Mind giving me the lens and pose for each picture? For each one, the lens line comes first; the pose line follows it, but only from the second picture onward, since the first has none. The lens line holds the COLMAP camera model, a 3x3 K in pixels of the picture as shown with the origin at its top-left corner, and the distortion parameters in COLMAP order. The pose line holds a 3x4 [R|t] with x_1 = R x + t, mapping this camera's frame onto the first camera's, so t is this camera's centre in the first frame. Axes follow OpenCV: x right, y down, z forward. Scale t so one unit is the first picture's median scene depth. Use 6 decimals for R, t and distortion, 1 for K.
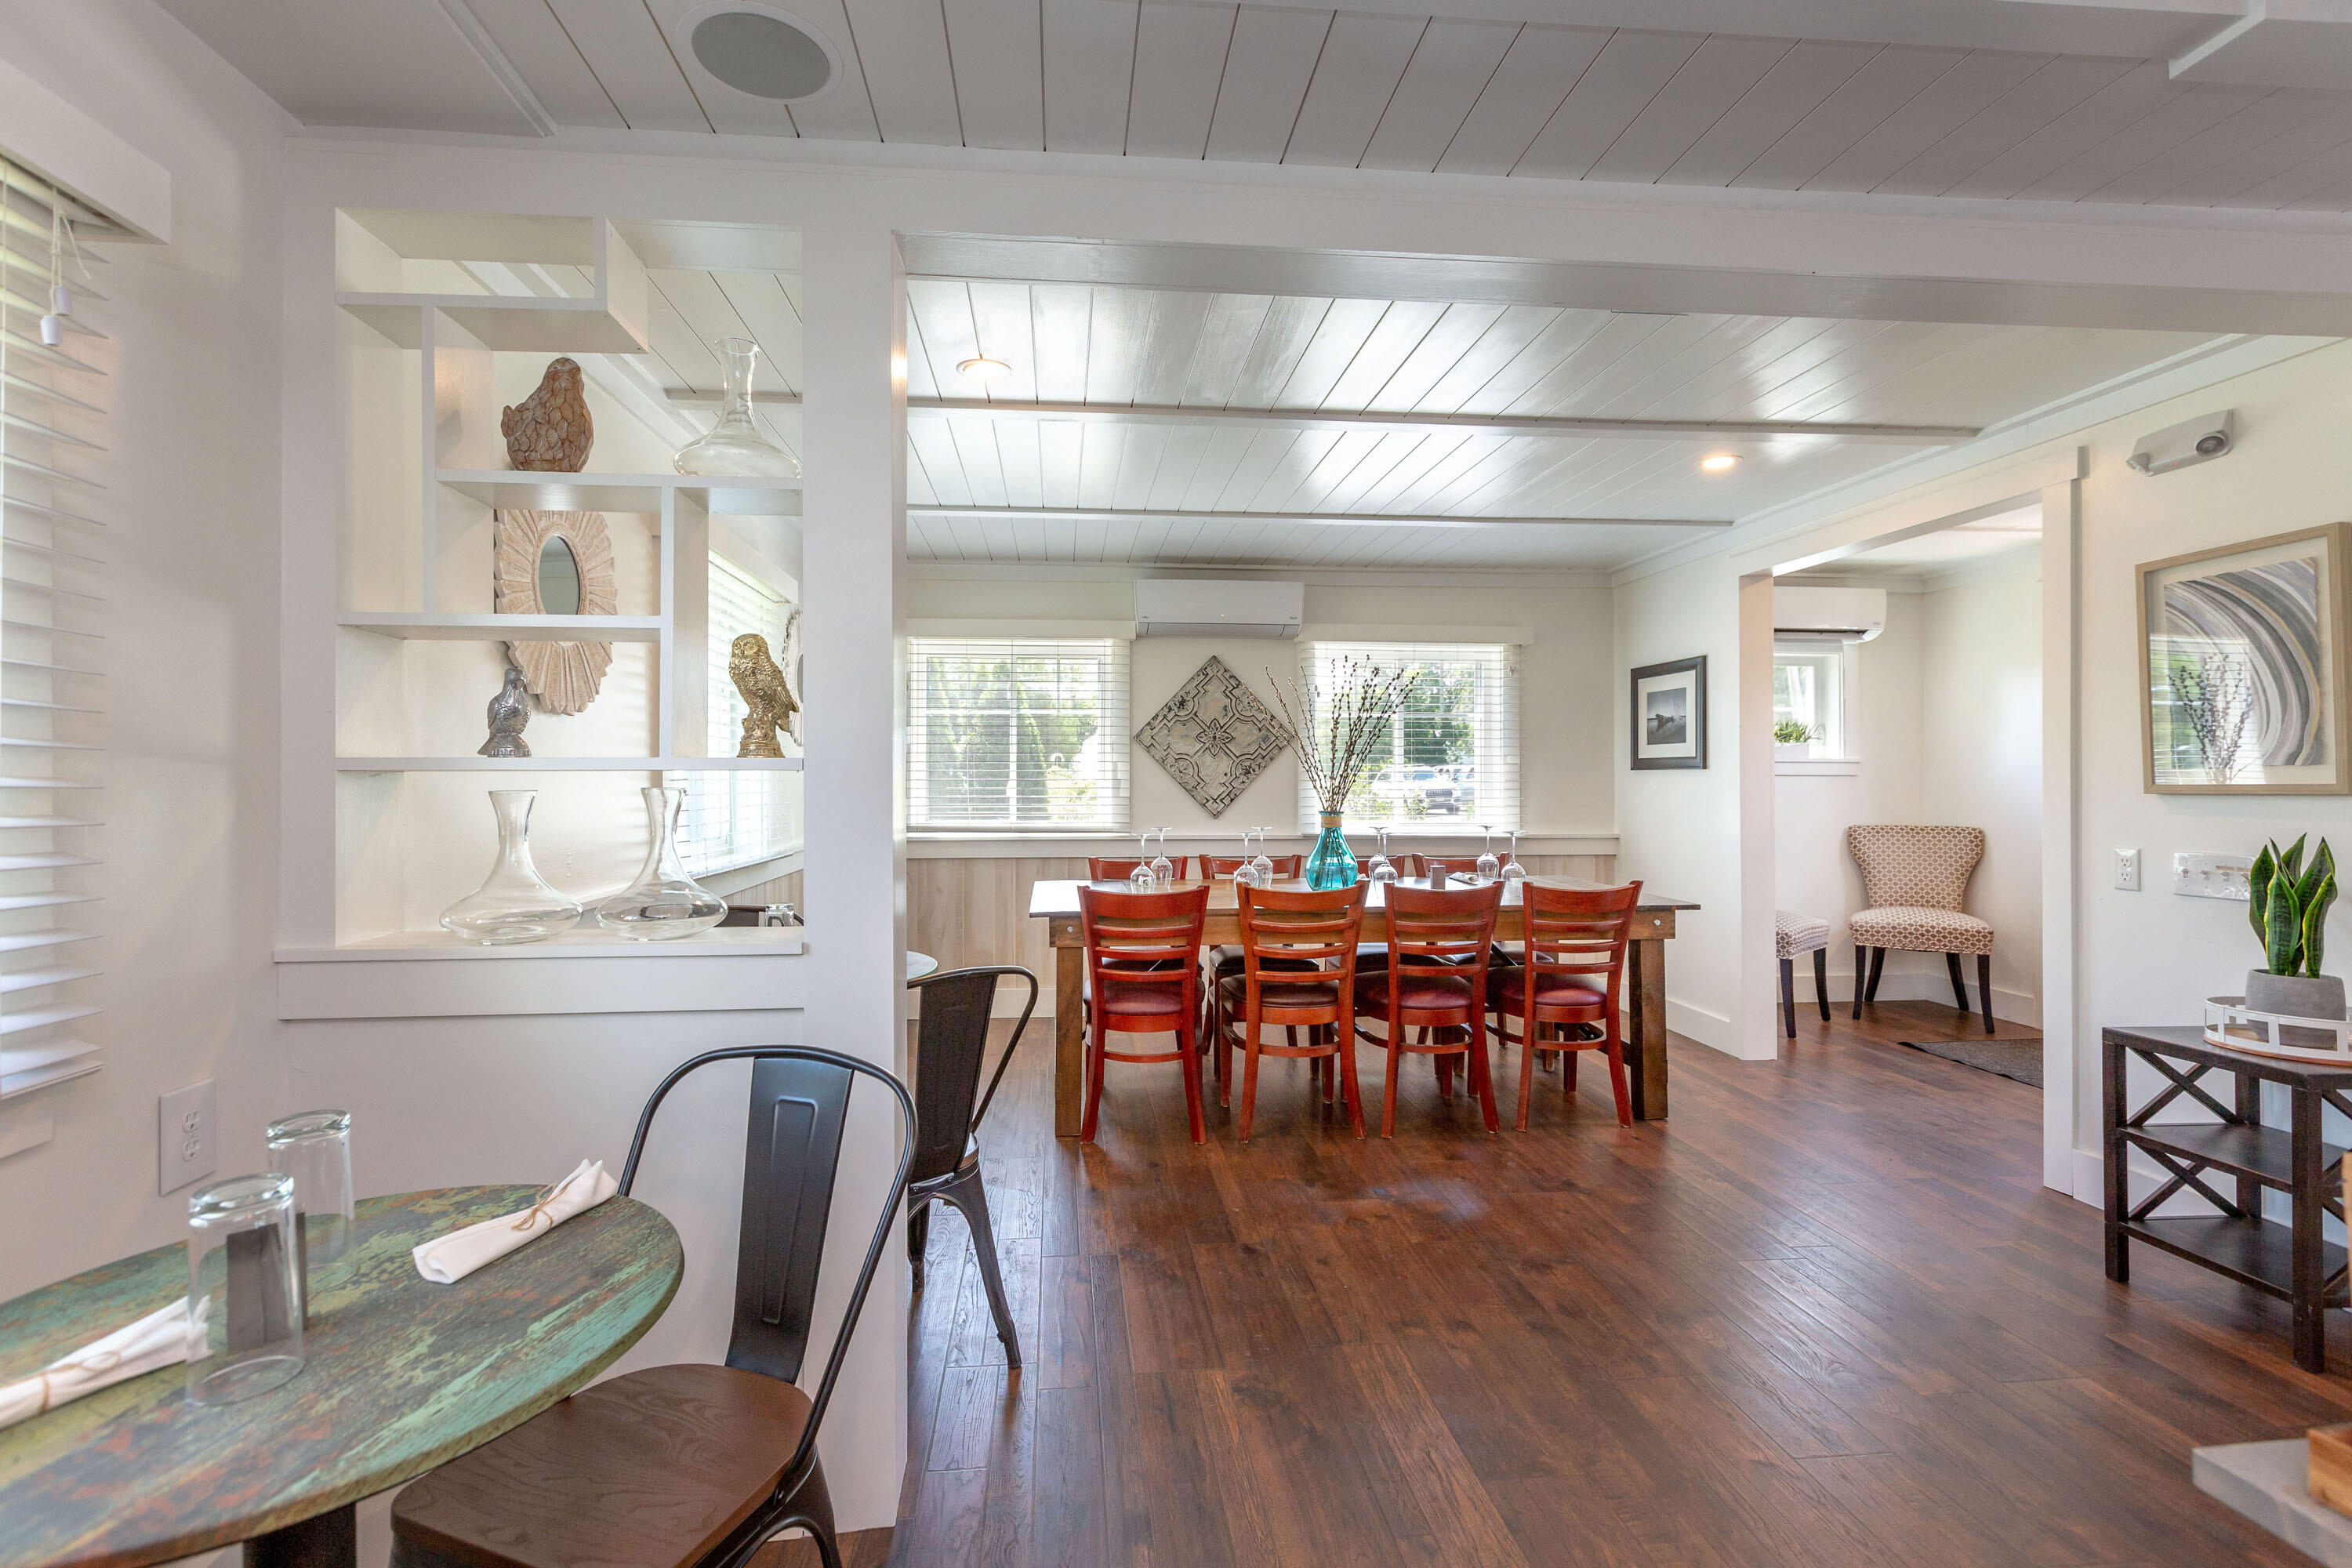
lens RADIAL K [[1050.9, 0, 1176.0], [0, 1050.9, 784.0], [0, 0, 1]] dist [0.000904, -0.000001]
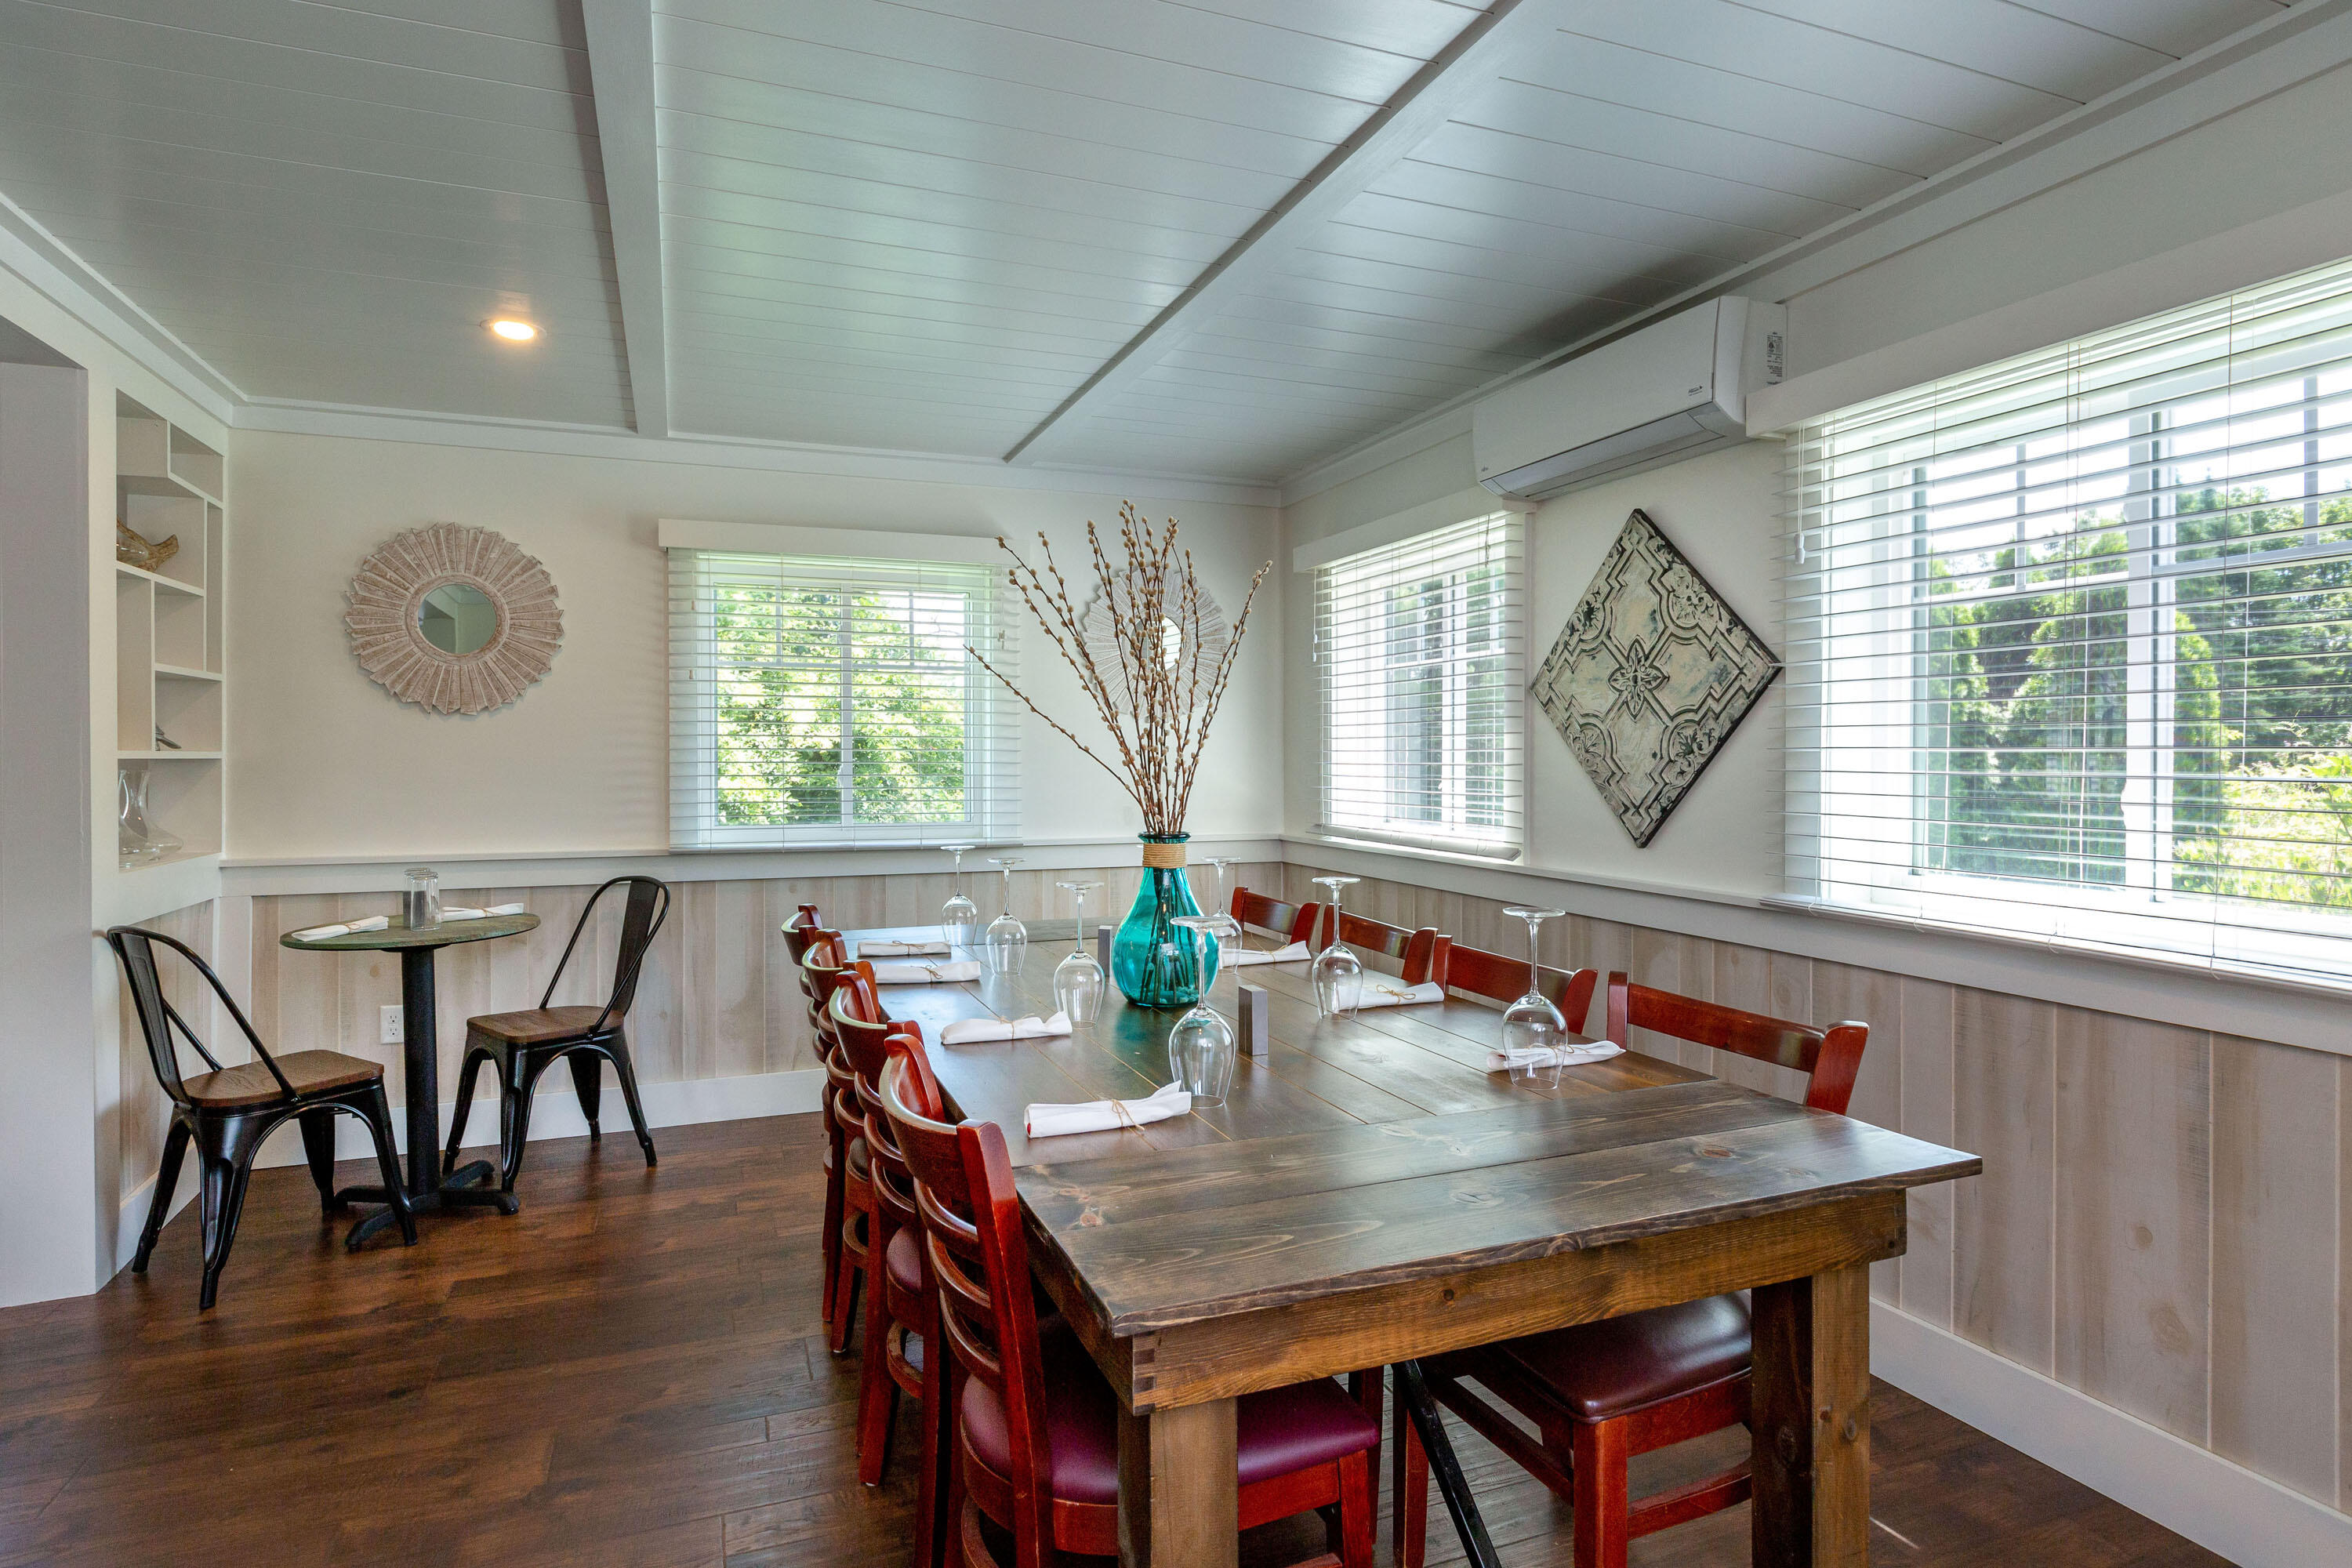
lens RADIAL K [[1238.1, 0, 1176.0], [0, 1238.1, 784.0], [0, 0, 1]] dist [0.000673, 0.000087]
pose [[0.268809, 0.027687, -0.962795, 0.531832], [0.006254, 0.999516, 0.030489, -0.014349], [0.963173, -0.014217, 0.268506, 0.641405]]
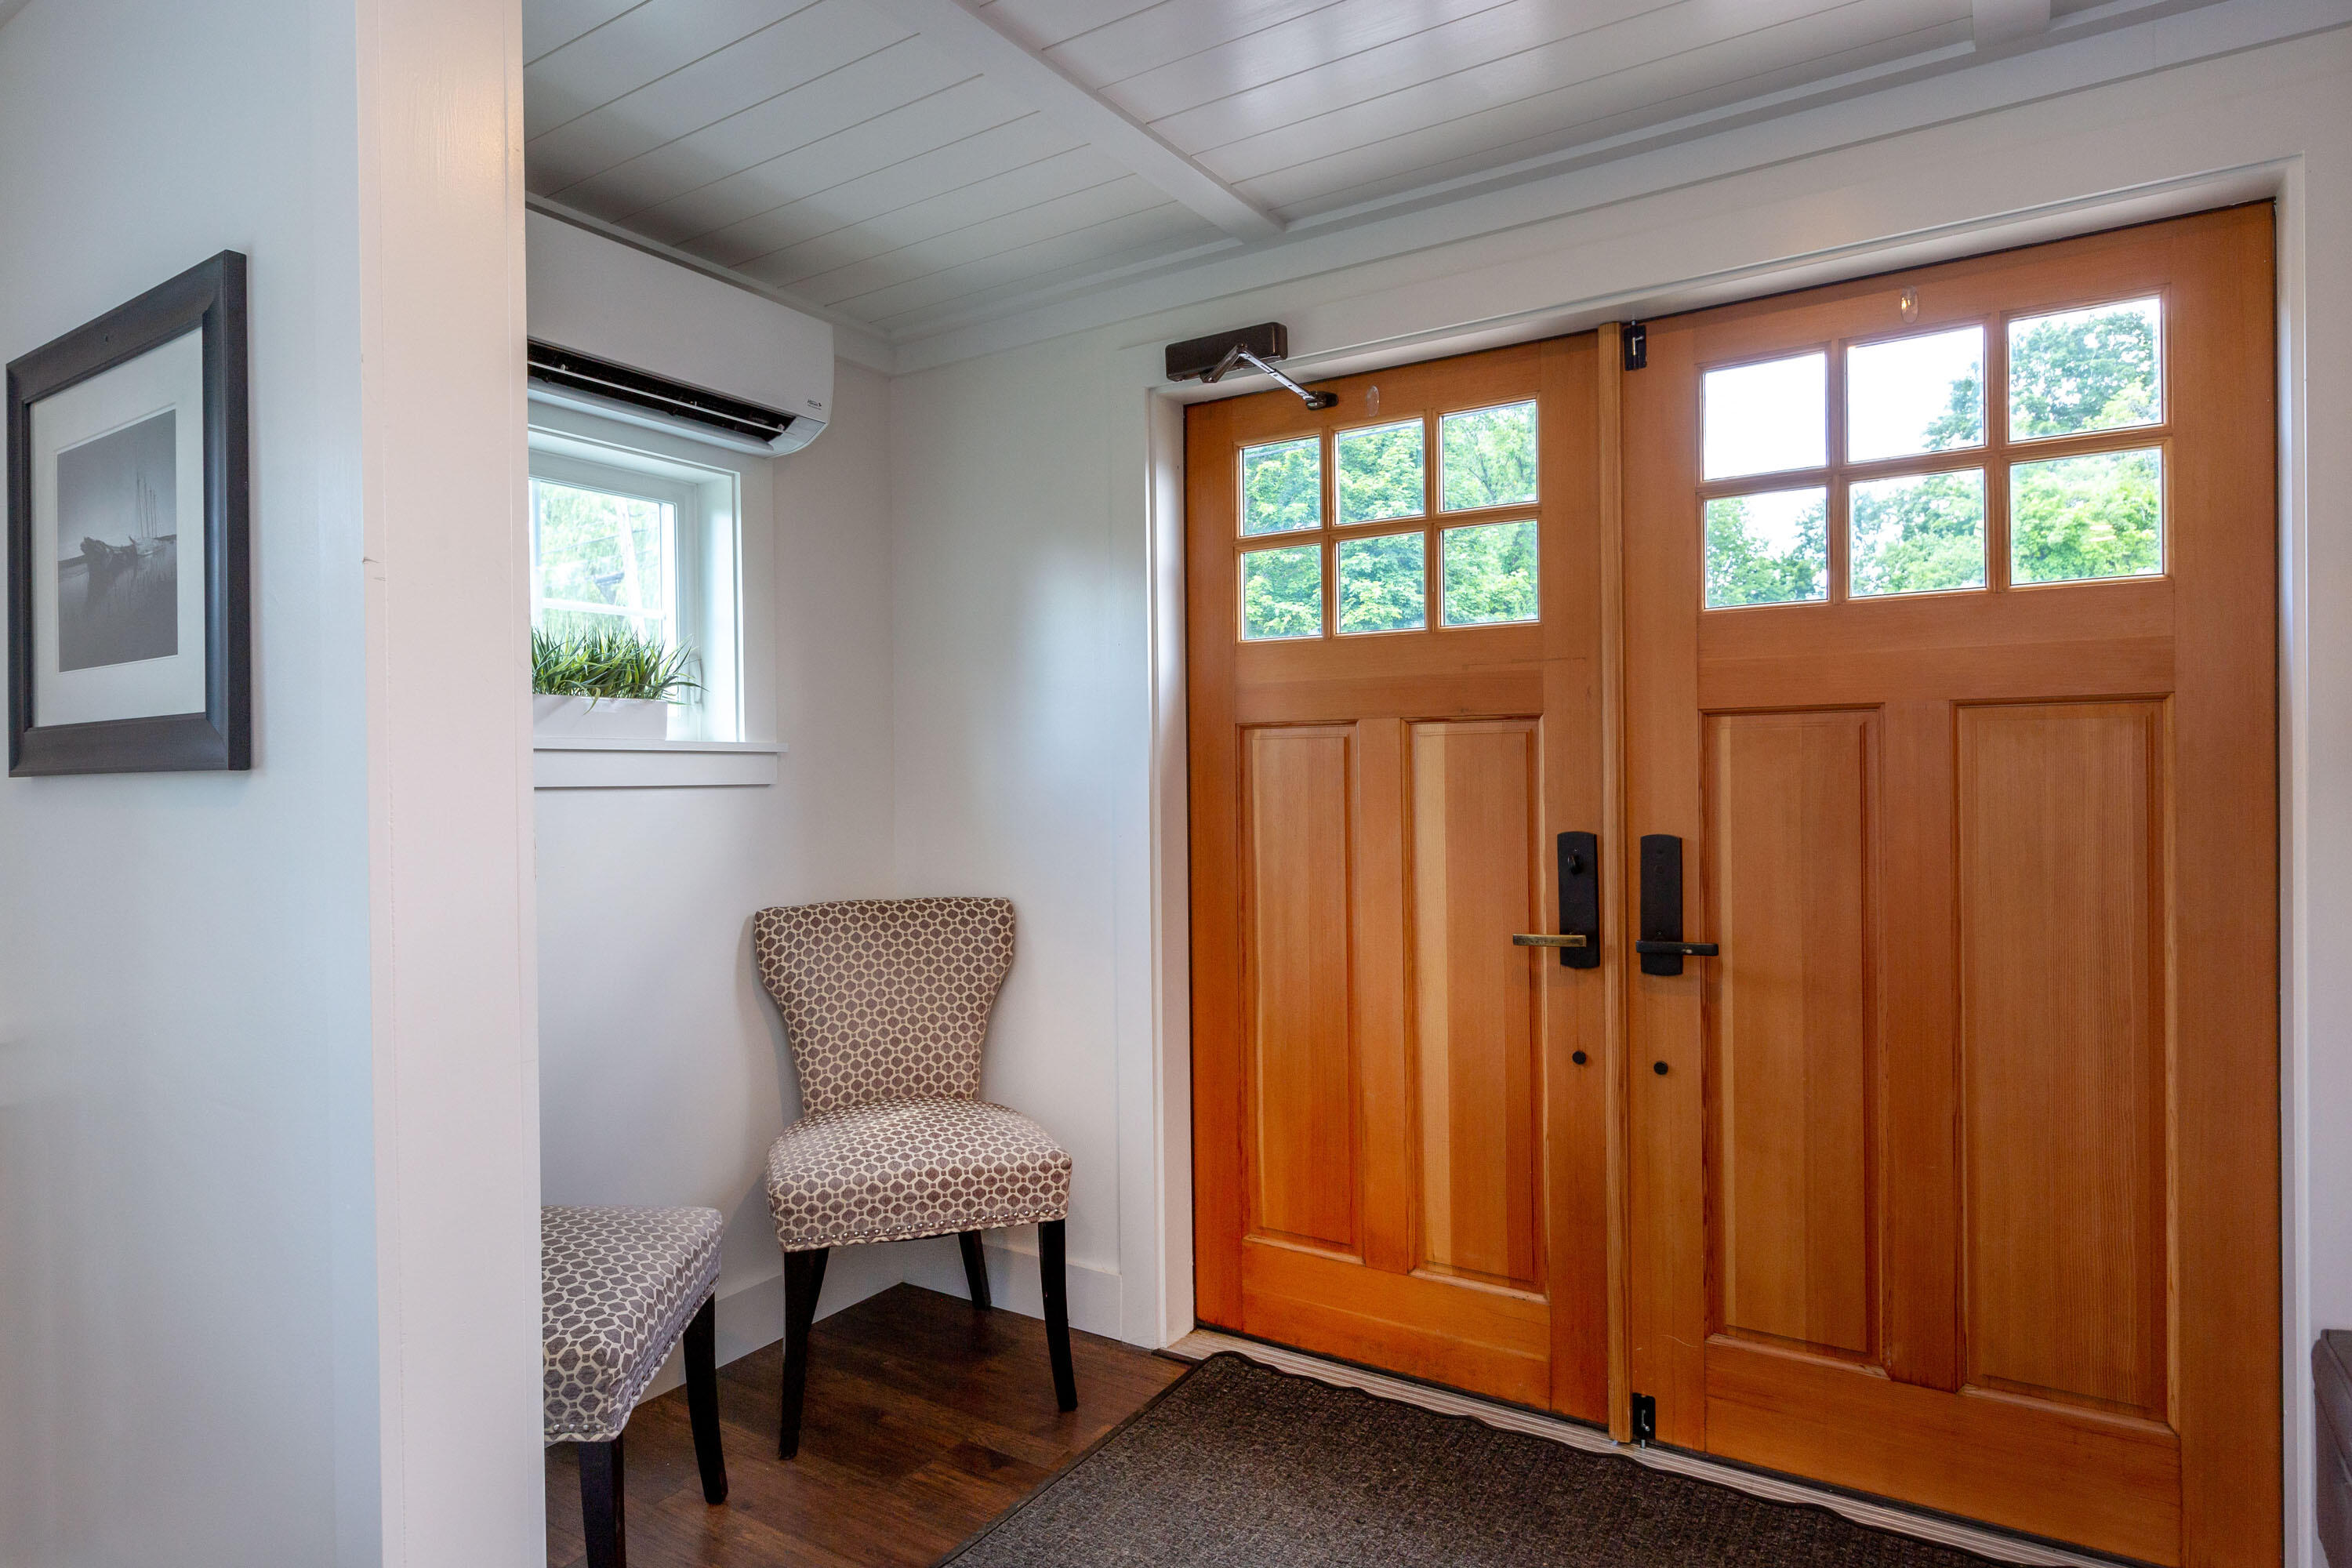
lens RADIAL K [[1320.7, 0, 1176.0], [0, 1320.7, 784.0], [0, 0, 1]] dist [-0.000011, -0.053345]
pose [[0.621405, -0.004296, 0.783478, 0.374407], [0.009358, 0.999954, -0.001939, -0.007902], [-0.783434, 0.008537, 0.621417, 0.609764]]
